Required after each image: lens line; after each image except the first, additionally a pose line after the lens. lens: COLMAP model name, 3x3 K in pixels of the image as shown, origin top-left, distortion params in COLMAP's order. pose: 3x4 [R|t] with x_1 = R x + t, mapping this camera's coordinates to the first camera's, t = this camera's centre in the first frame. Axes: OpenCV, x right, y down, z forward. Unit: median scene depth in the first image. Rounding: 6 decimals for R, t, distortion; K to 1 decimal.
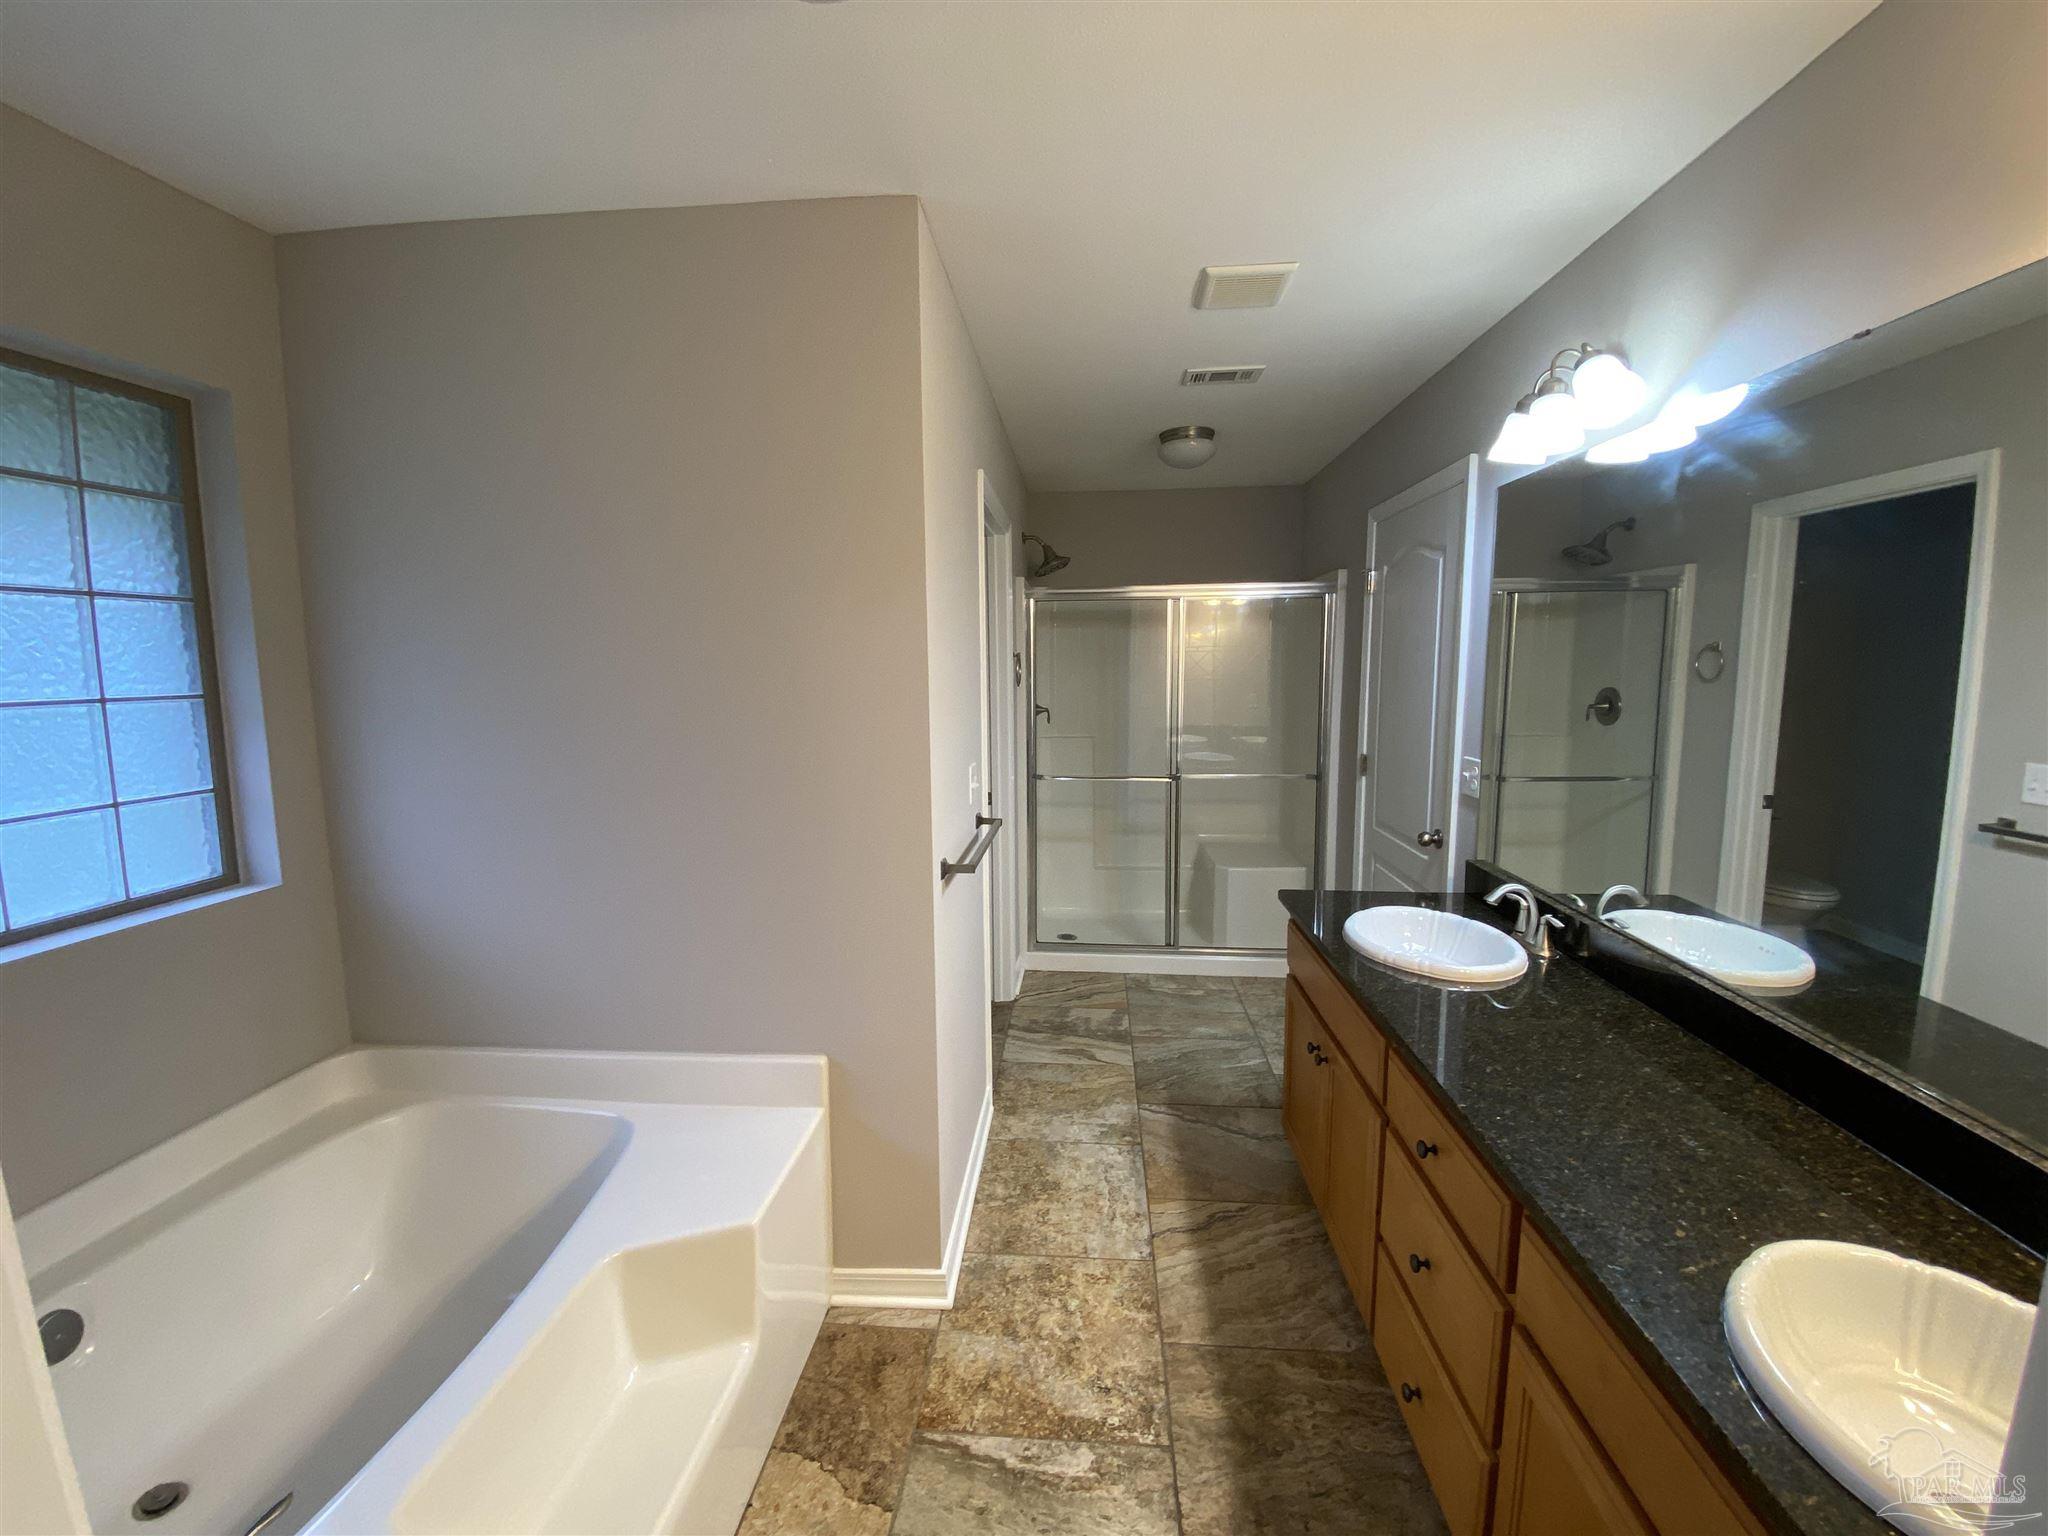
lens RADIAL K [[828.0, 0, 1025.0], [0, 828.0, 761.5], [0, 0, 1]] dist [0.020516, -0.020326]
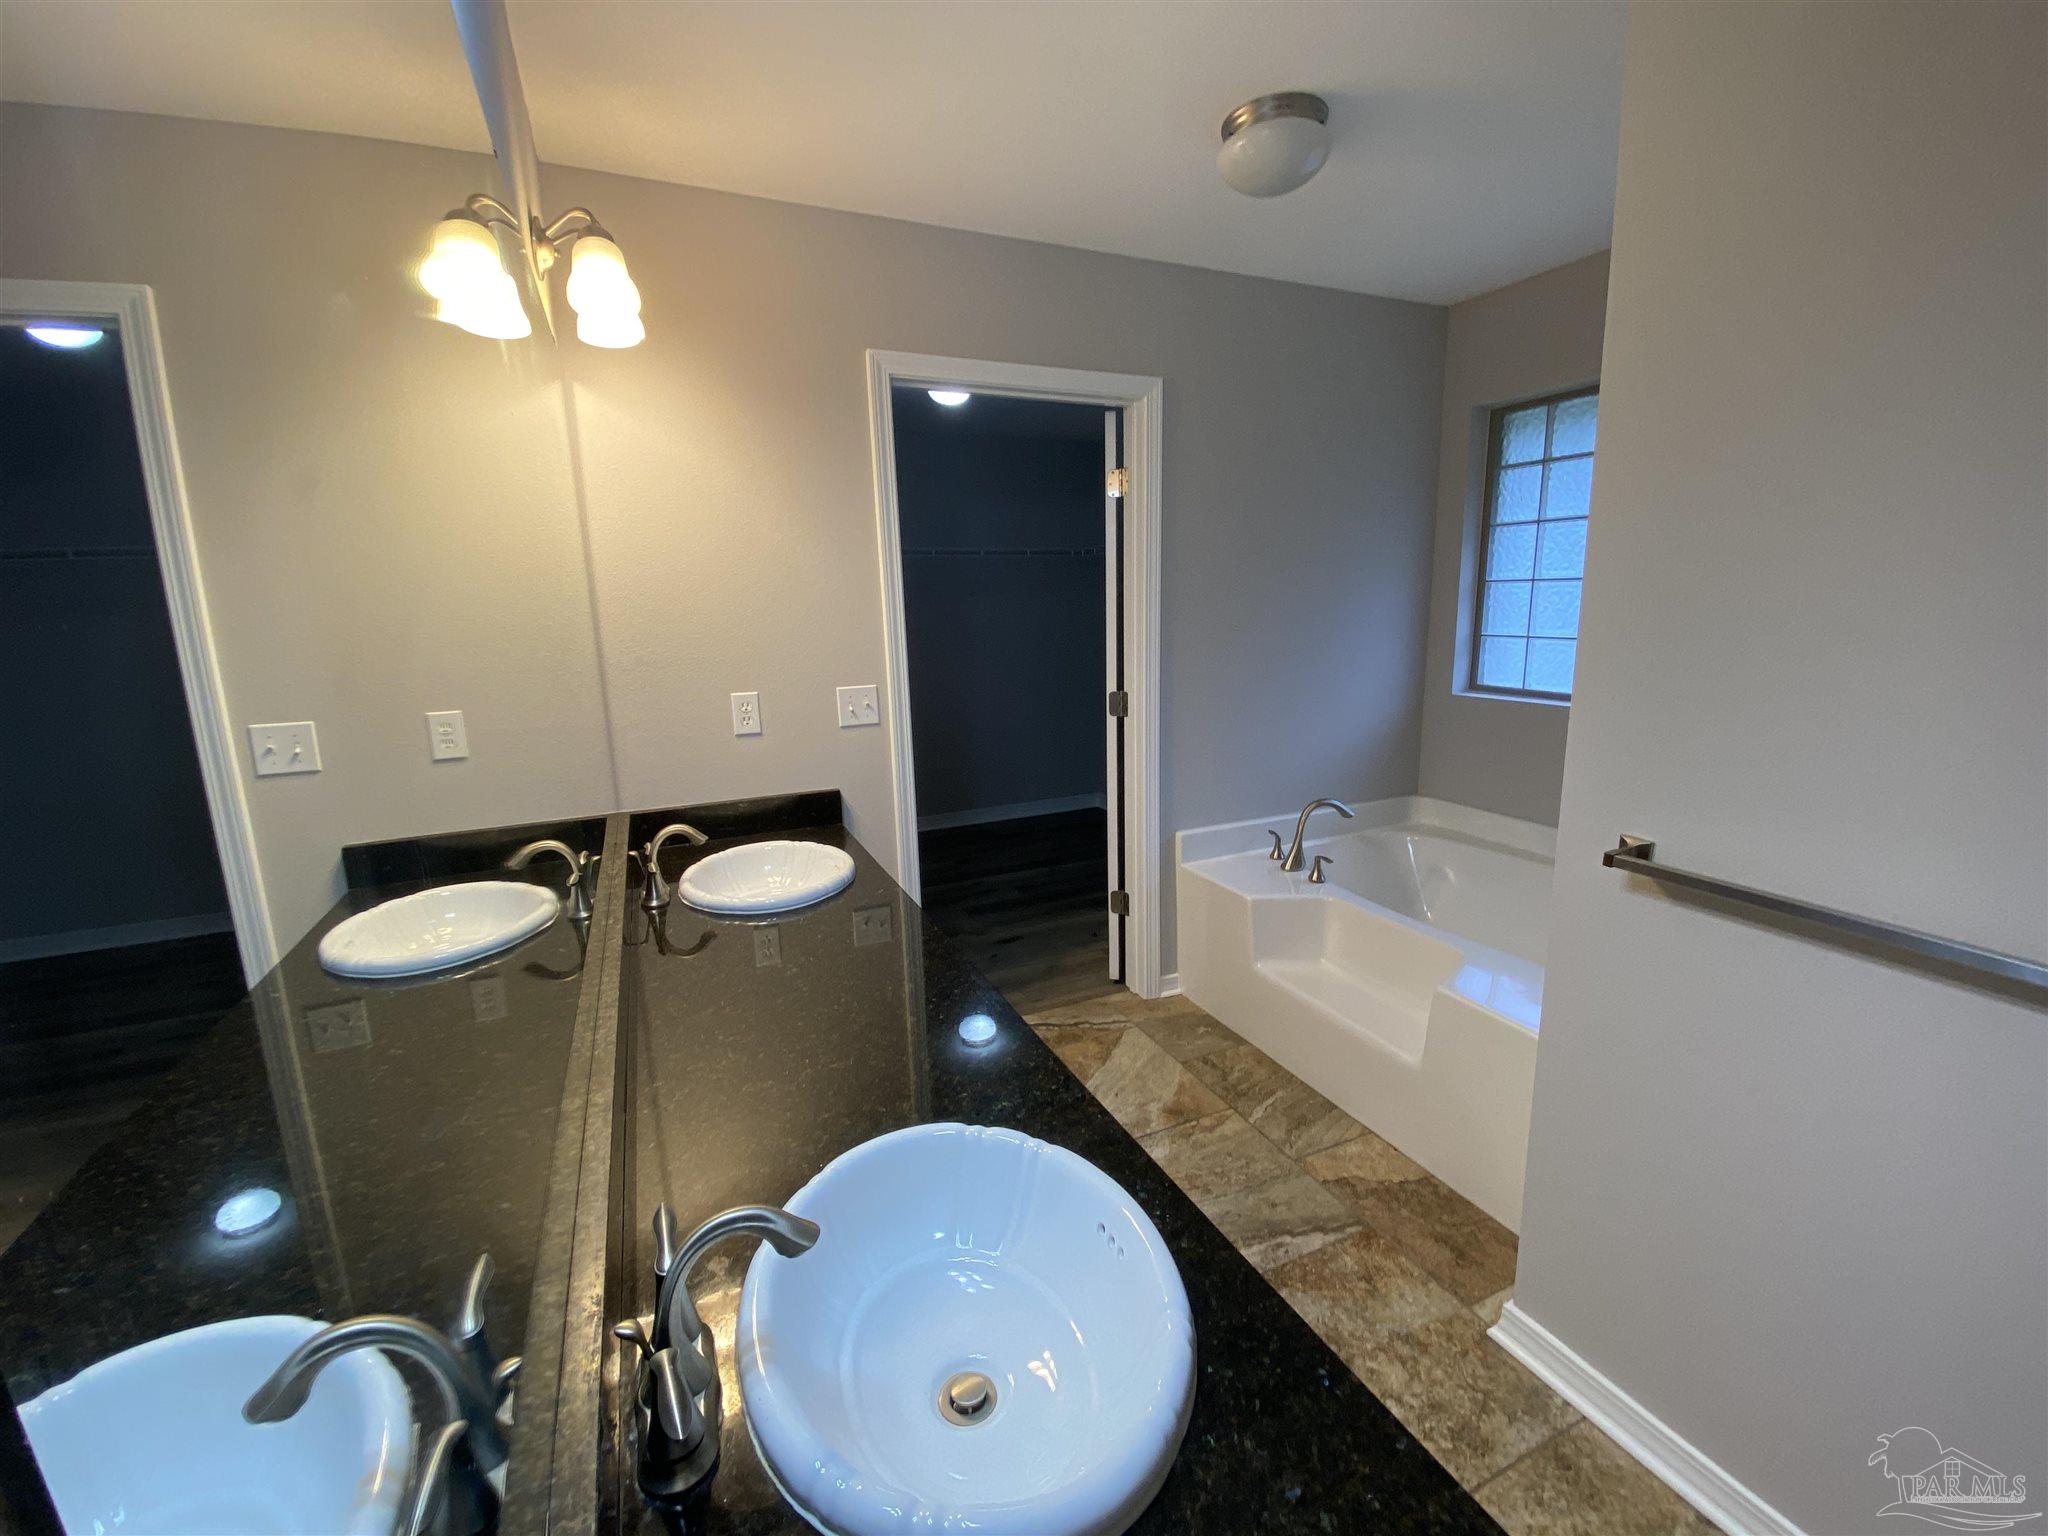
lens RADIAL K [[828.0, 0, 1025.0], [0, 828.0, 761.5], [0, 0, 1]] dist [0.020516, -0.020326]
pose [[-0.876688, 0.122743, -0.465136, 0.740138], [-0.020457, 0.956514, 0.290969, -0.140911], [0.480623, 0.264604, -0.836054, 1.546662]]
